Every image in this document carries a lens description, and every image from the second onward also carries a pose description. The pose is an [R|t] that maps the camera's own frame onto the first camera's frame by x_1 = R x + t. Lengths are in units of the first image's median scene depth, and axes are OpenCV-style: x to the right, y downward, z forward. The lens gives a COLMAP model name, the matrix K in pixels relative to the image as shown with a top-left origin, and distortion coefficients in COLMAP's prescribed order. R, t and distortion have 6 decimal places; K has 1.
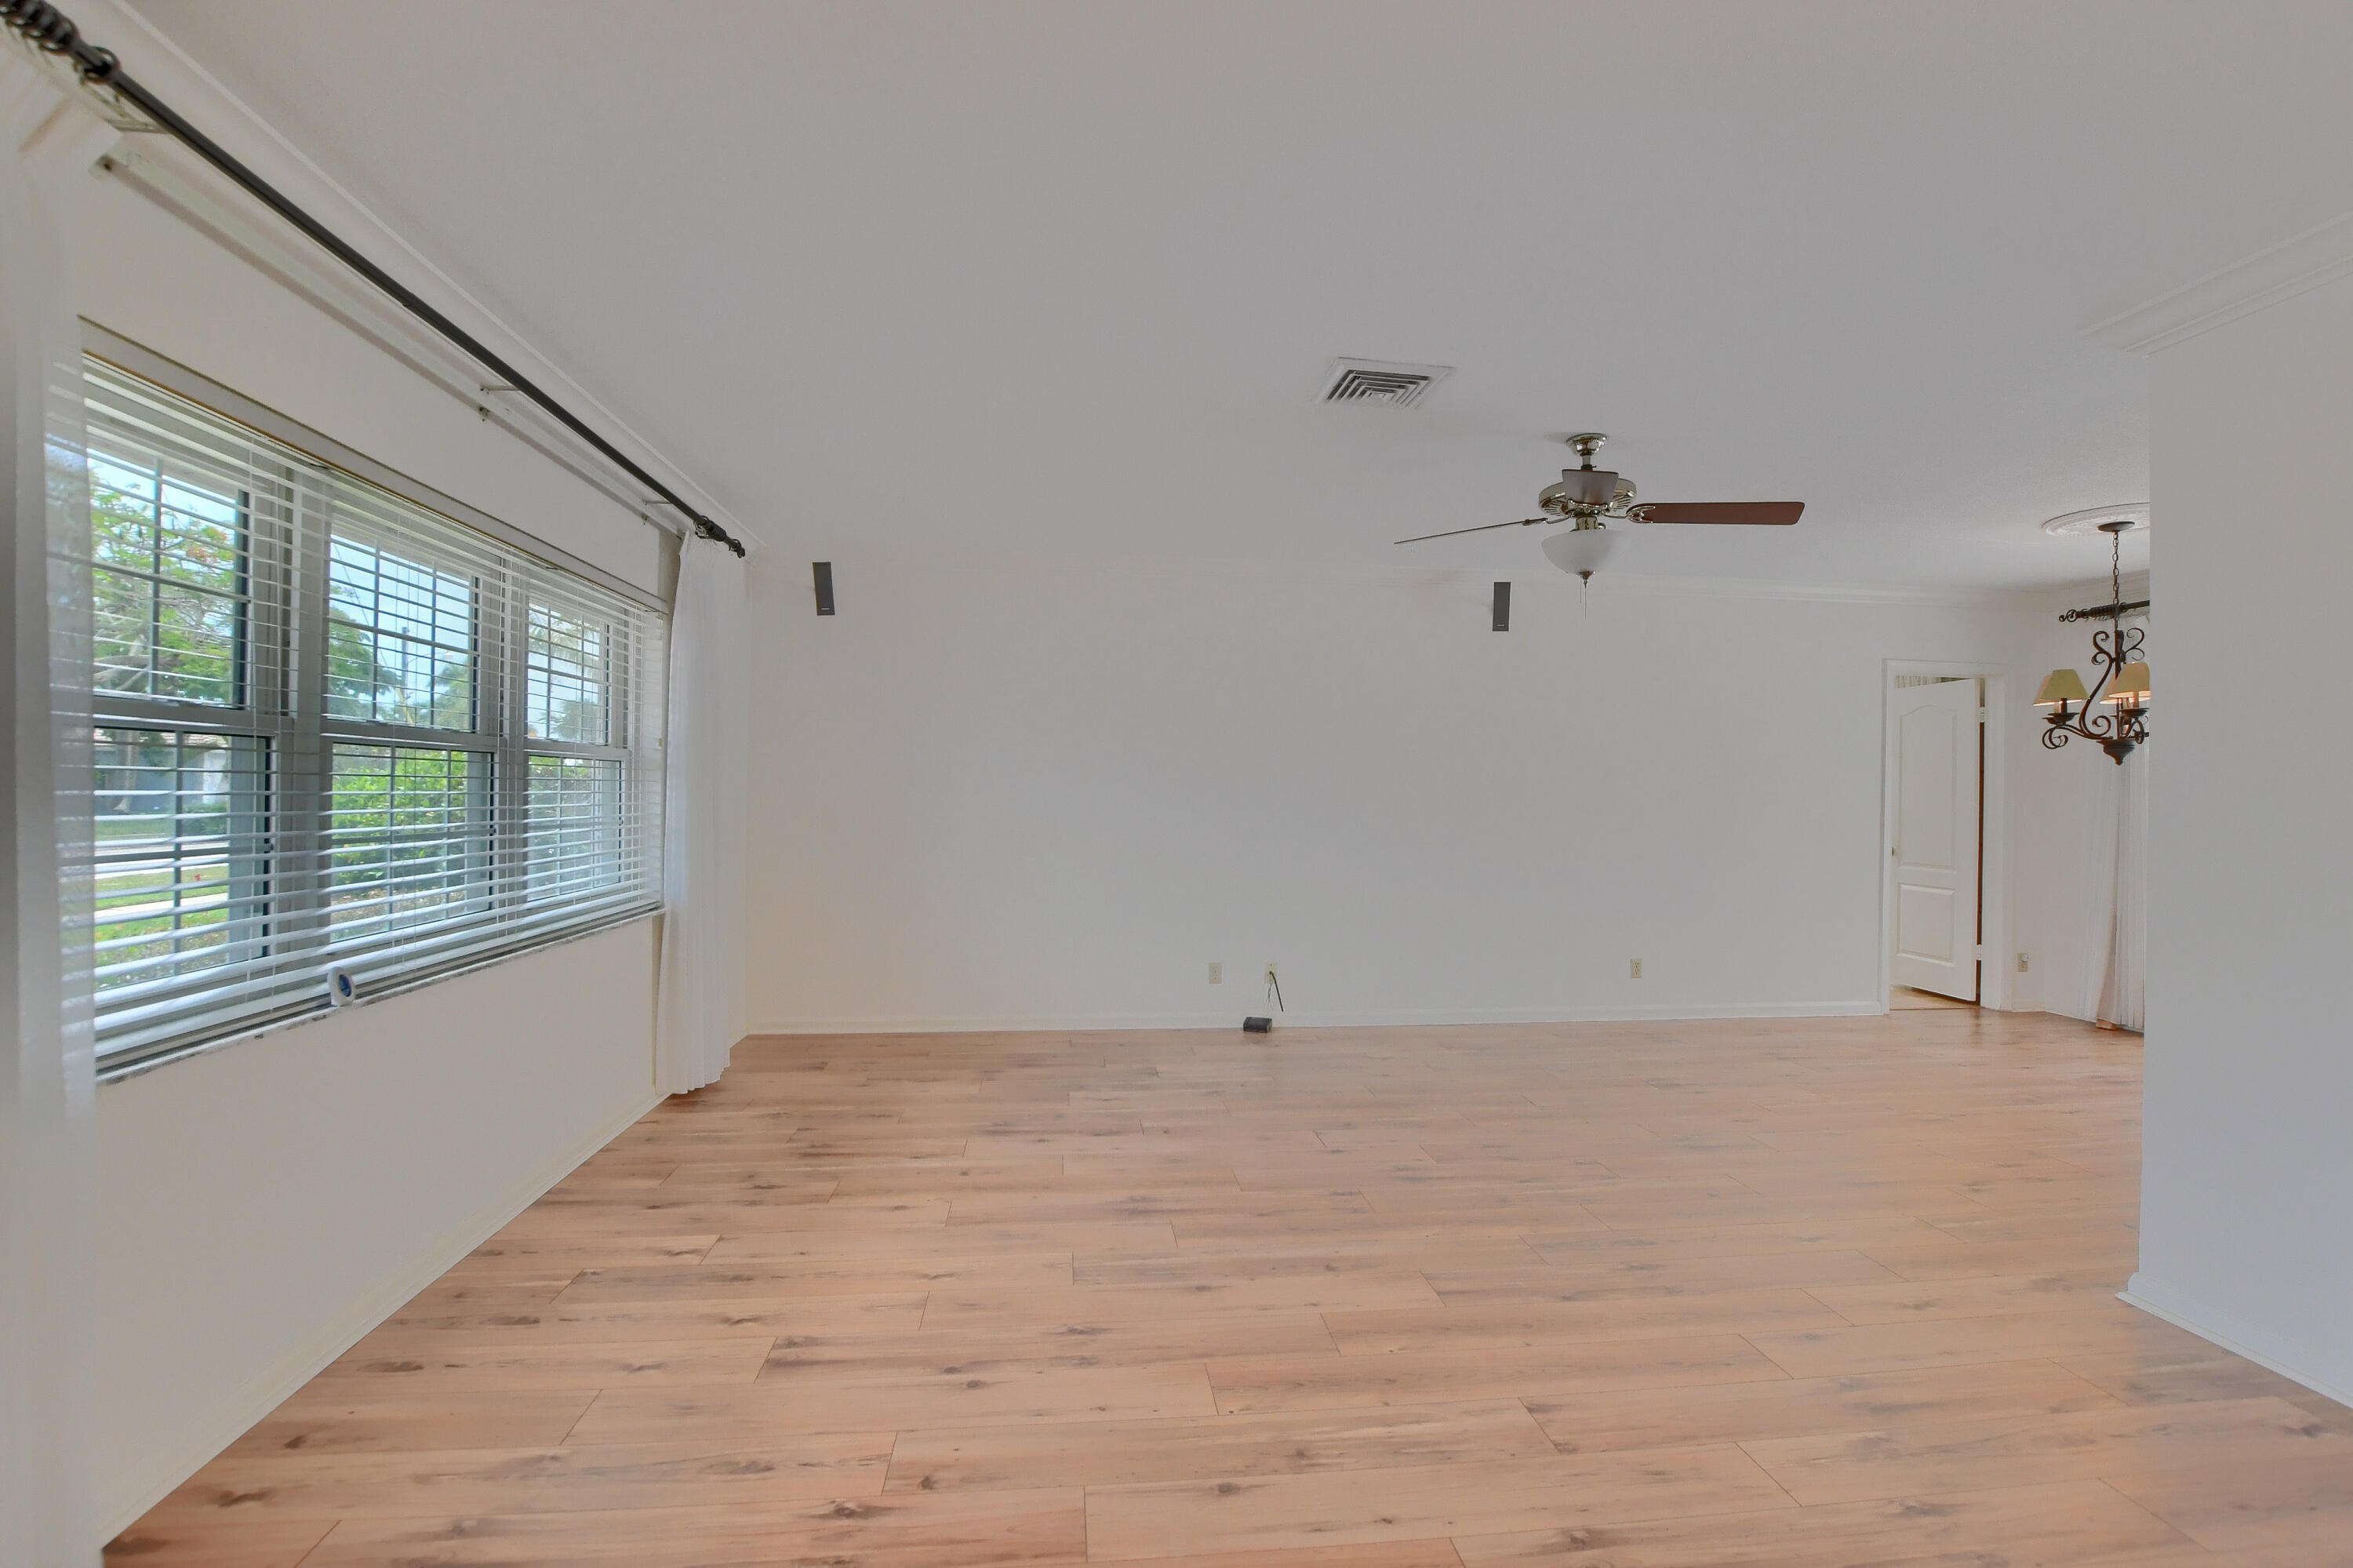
lens RADIAL K [[1036.5, 0, 1173.5], [0, 1036.5, 795.0], [0, 0, 1]] dist [-0.025182, -0.000364]
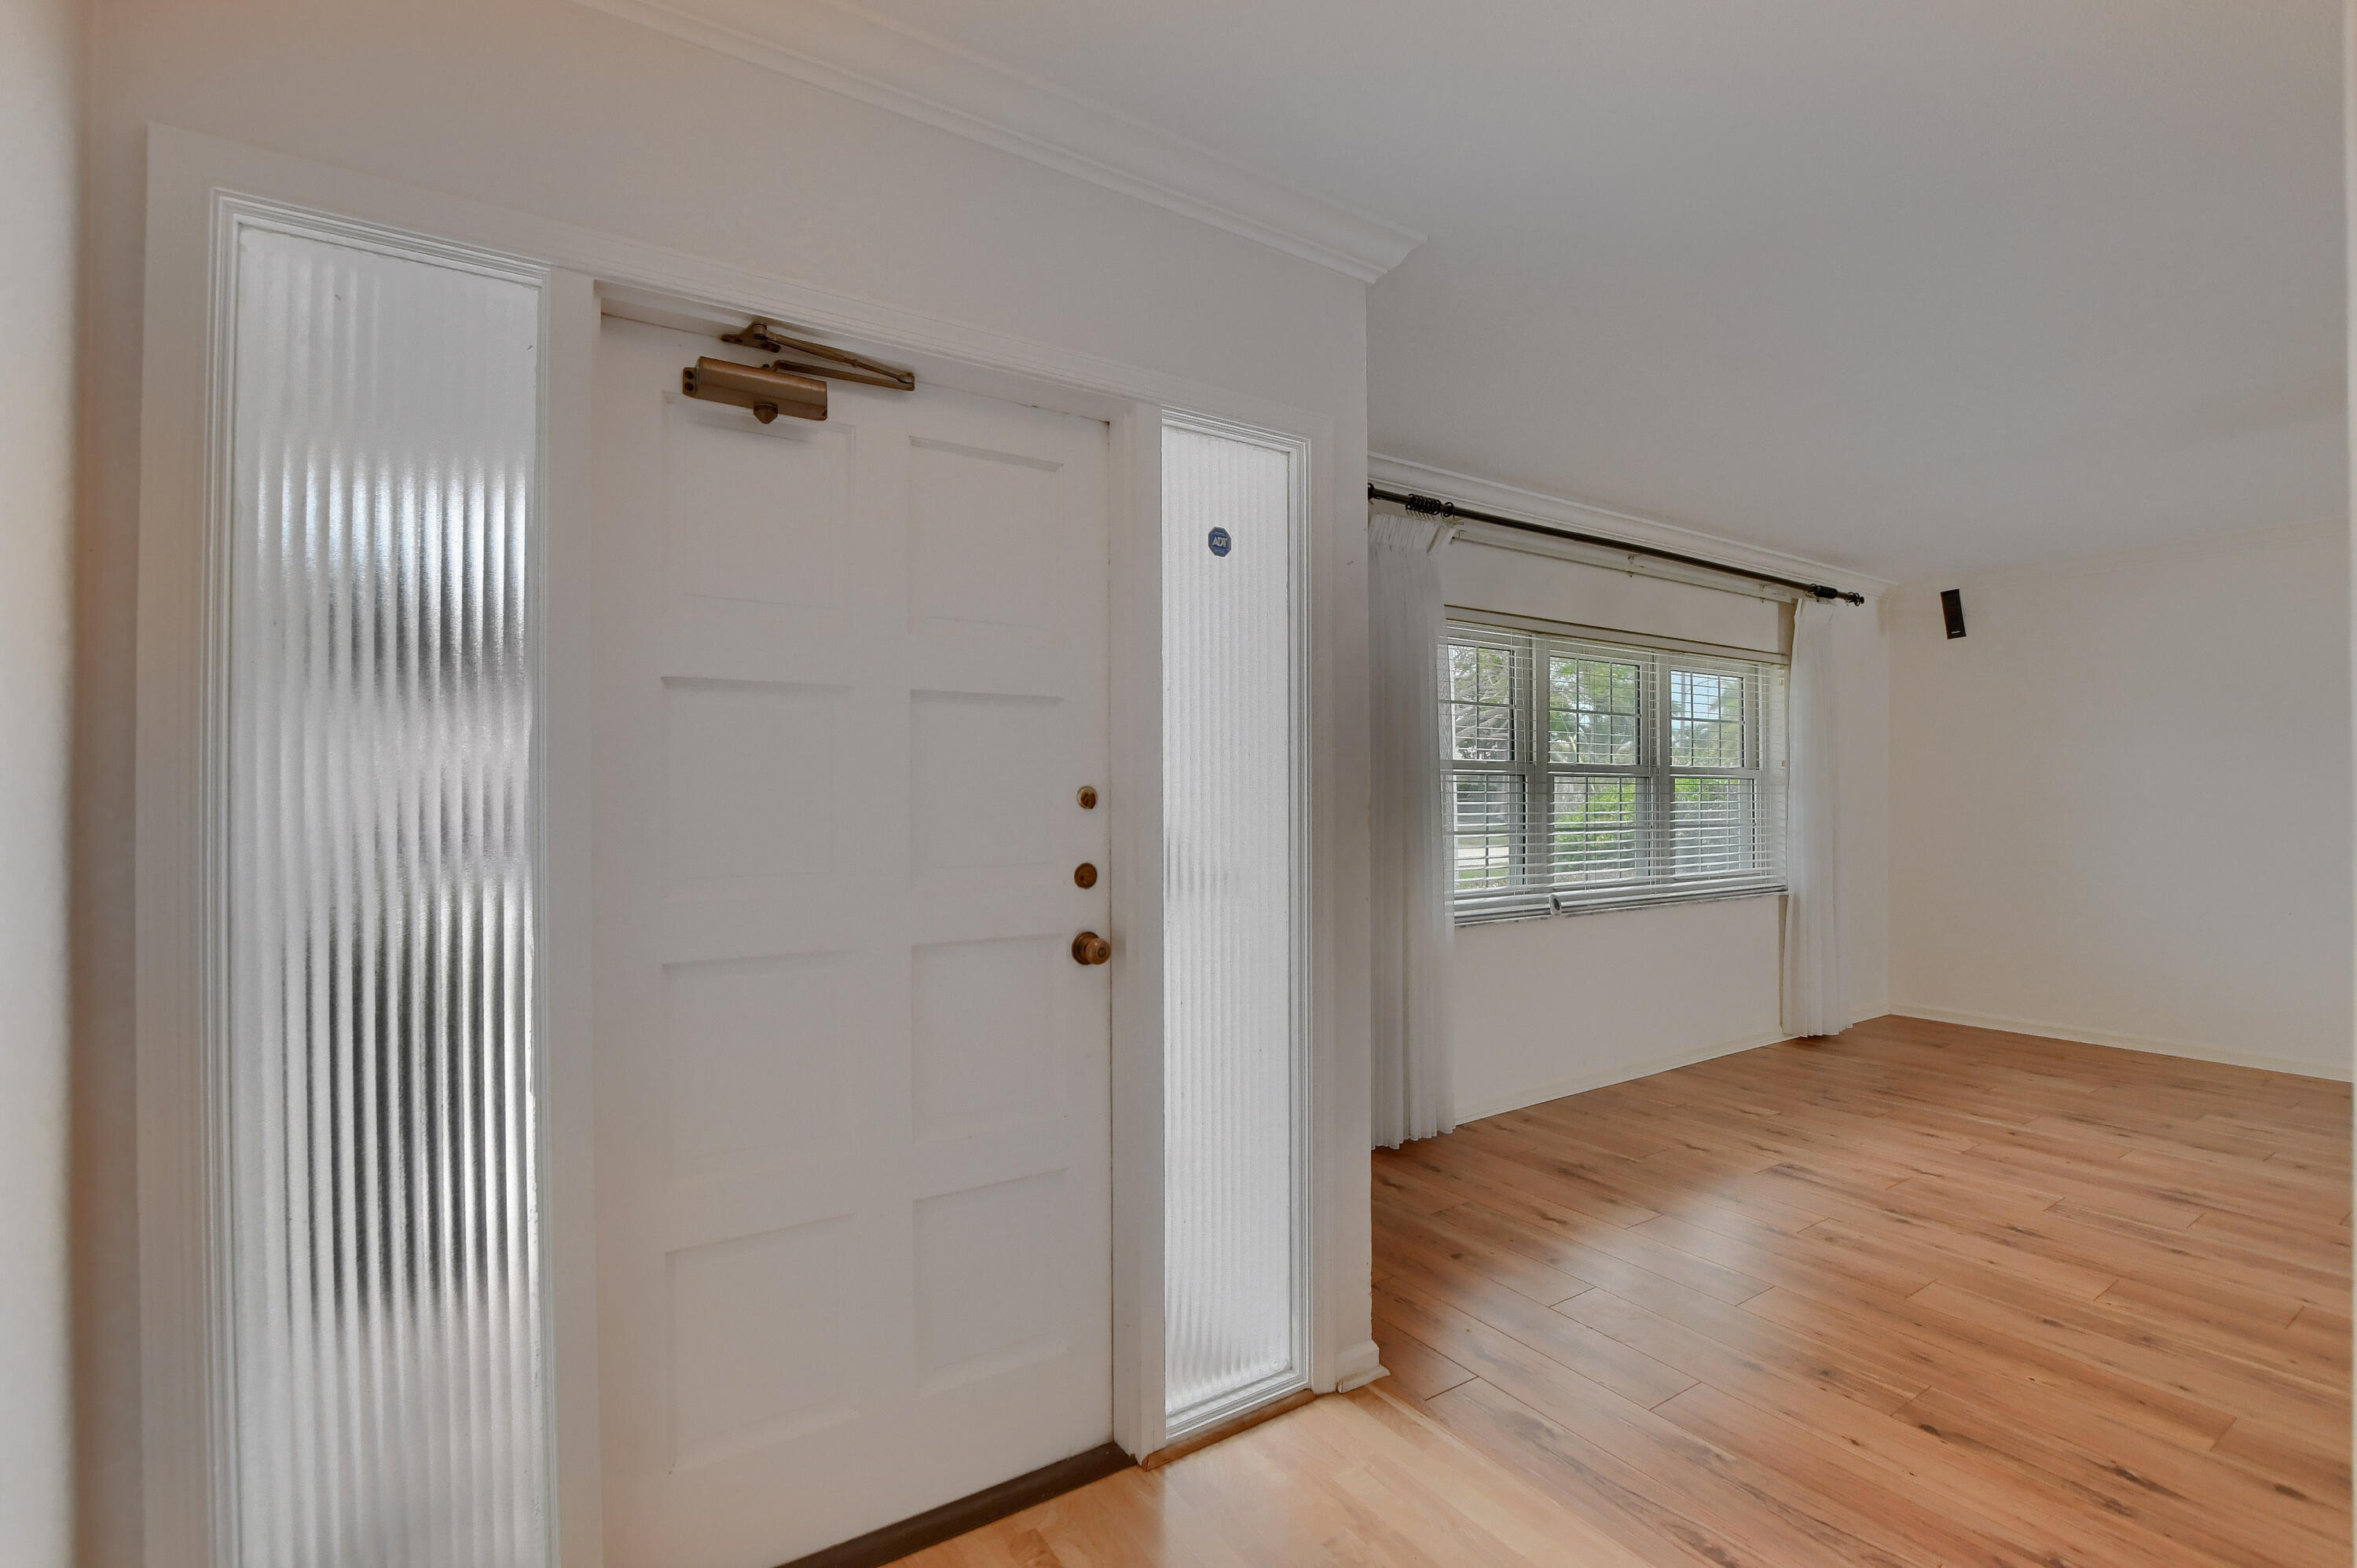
lens RADIAL K [[1044.5, 0, 1180.2], [0, 1044.5, 789.0], [0, 0, 1]] dist [-0.029226, 0.003472]
pose [[0.445953, -0.018551, -0.894864, 0.459021], [0.003233, 0.999812, -0.019115, 0.005502], [0.895051, 0.005632, 0.445929, -0.372077]]
